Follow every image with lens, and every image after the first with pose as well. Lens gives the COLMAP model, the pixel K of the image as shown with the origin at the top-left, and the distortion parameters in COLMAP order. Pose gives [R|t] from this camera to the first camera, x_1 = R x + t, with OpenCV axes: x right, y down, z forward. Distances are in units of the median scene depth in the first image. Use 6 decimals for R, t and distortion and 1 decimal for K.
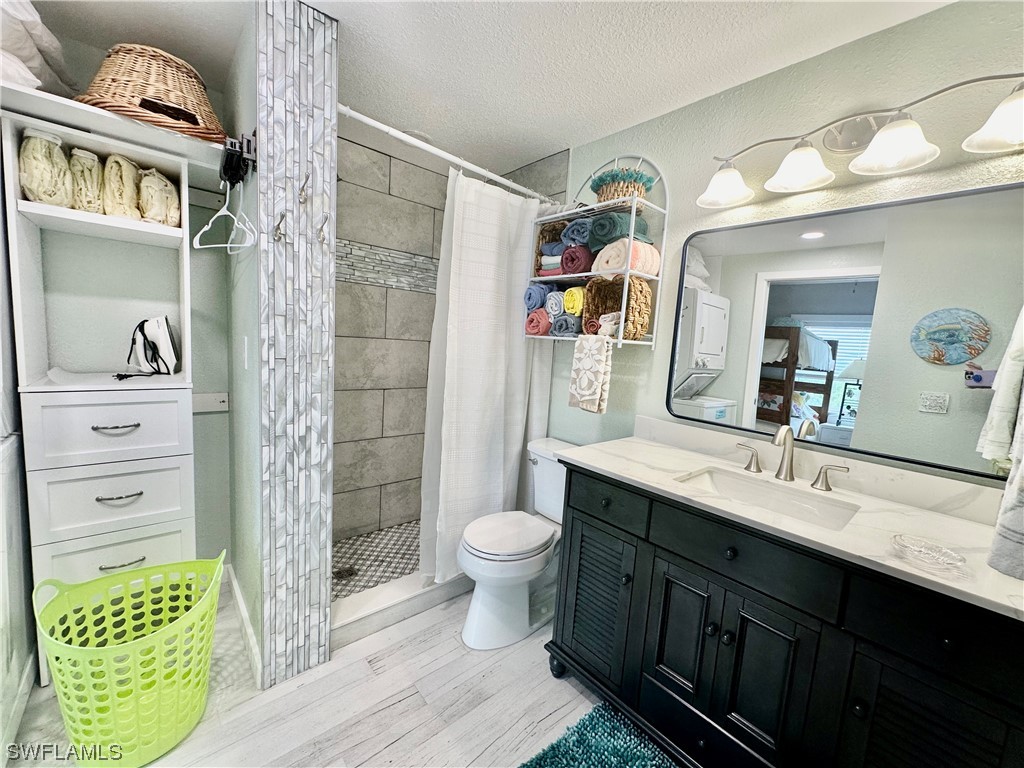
lens RADIAL K [[408.1, 0, 512.7], [0, 408.1, 384.6], [0, 0, 1]] dist [-0.003119, 0.000743]
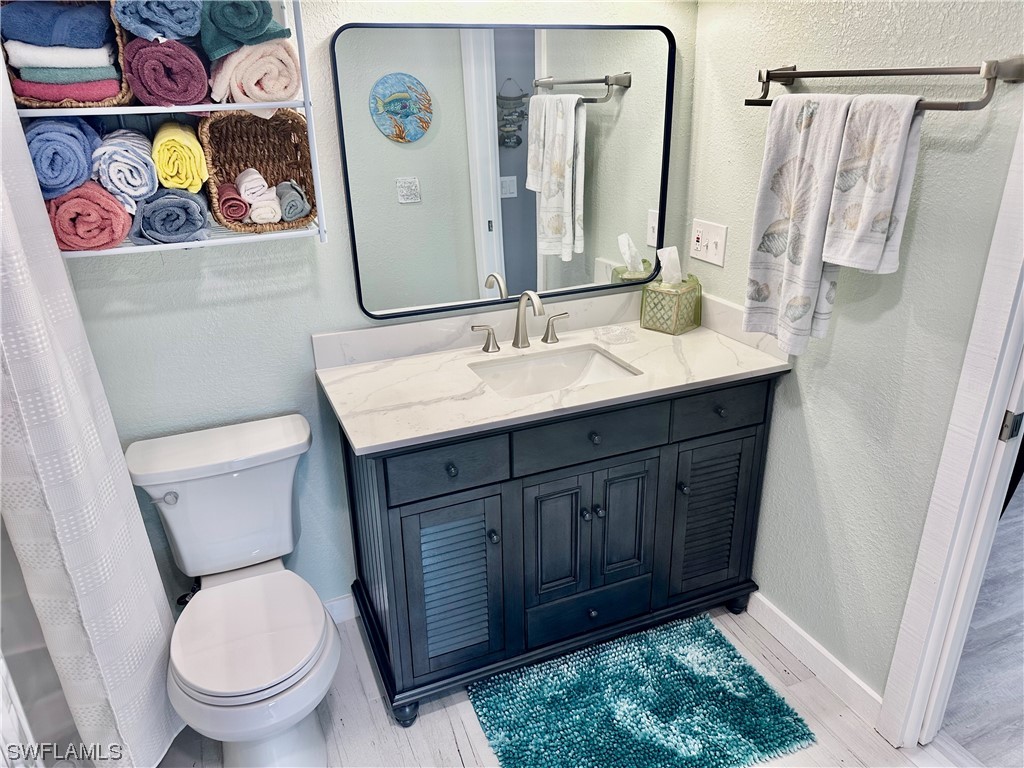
lens RADIAL K [[744.0, 0, 512.0], [0, 744.0, 384.0], [0, 0, 1]] dist [0.128682, -0.147591]
pose [[0.305673, -0.429991, 0.849513, -0.675542], [0.137838, 0.902803, 0.407367, -0.315696], [-0.942107, -0.007426, 0.335231, 0.381222]]
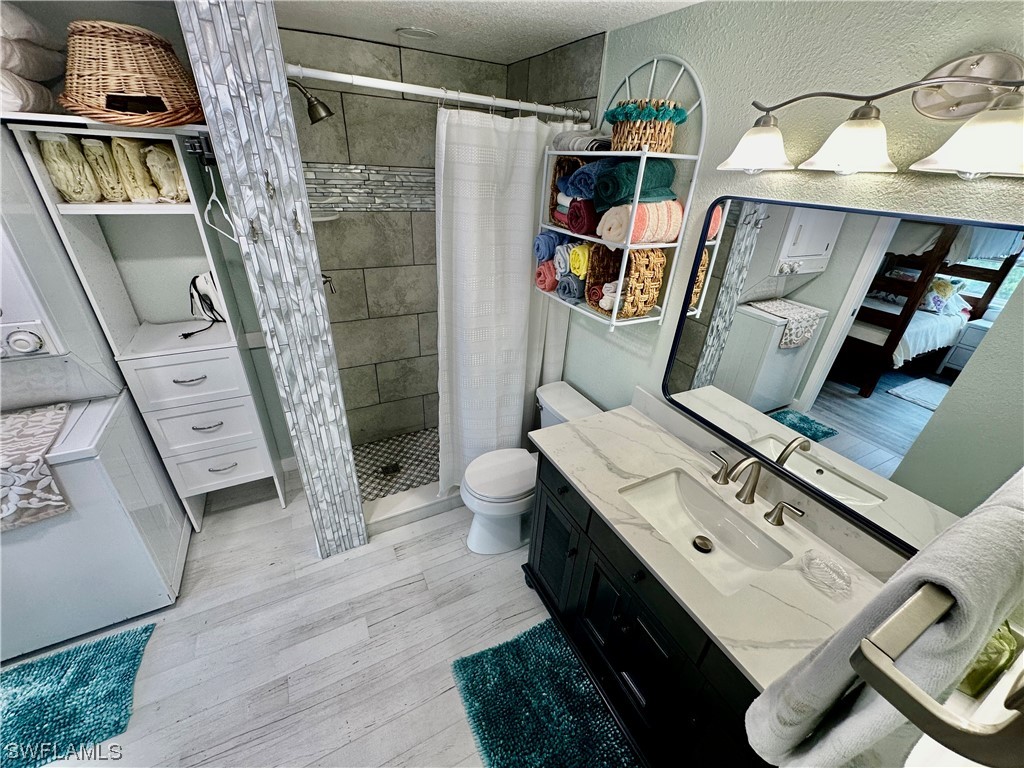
lens RADIAL K [[408.1, 0, 512.7], [0, 408.1, 384.6], [0, 0, 1]] dist [-0.003119, 0.000743]
pose [[0.971648, 0.097746, -0.215281, 0.257287], [-0.012281, 0.930176, 0.366908, -0.318599], [0.236113, -0.353861, 0.905004, 0.061103]]
